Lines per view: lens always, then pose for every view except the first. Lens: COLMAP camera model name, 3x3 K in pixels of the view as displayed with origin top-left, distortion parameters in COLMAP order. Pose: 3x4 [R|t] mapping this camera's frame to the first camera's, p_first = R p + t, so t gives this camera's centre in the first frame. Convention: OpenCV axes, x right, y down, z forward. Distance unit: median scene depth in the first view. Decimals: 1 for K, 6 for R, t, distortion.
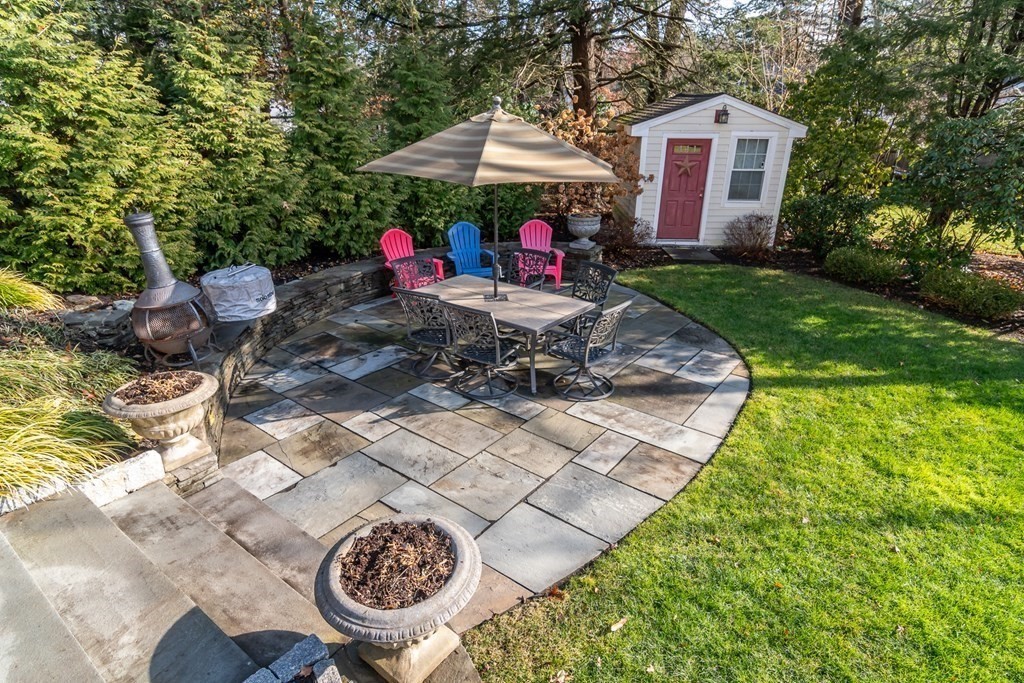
lens RADIAL K [[562.6, 0, 512.0], [0, 562.6, 341.5], [0, 0, 1]] dist [-0.004484, -0.000623]
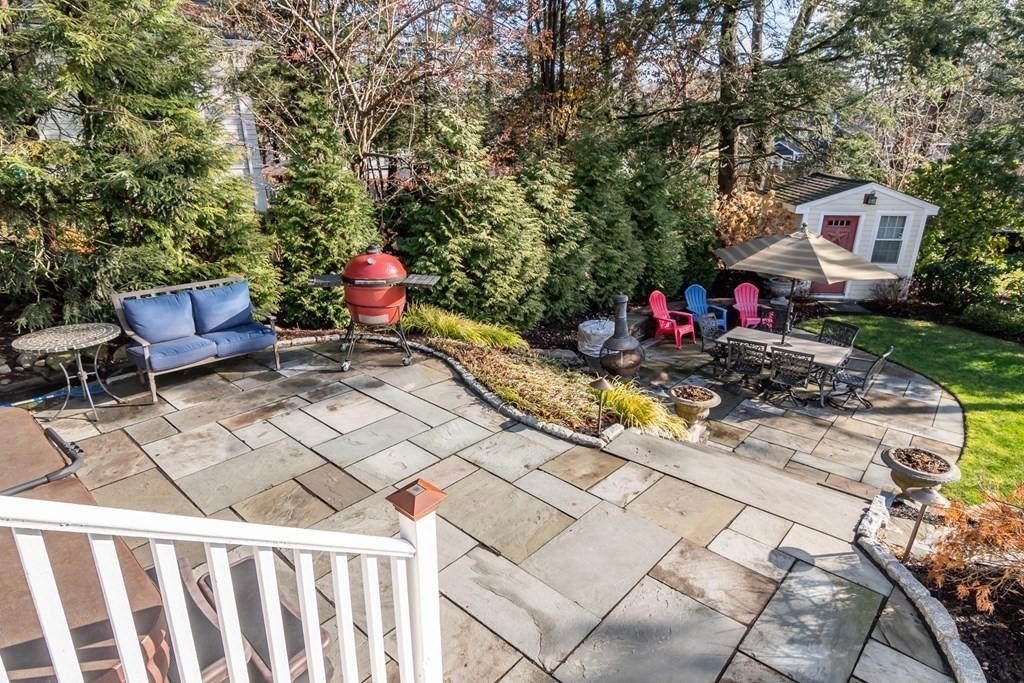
lens RADIAL K [[562.6, 0, 512.0], [0, 562.6, 341.5], [0, 0, 1]] dist [-0.004484, -0.000623]
pose [[0.998823, 0.013560, -0.046574, -0.426841], [-0.016002, 0.998494, -0.052476, 0.000030], [0.045792, 0.053160, 0.997536, -0.327104]]
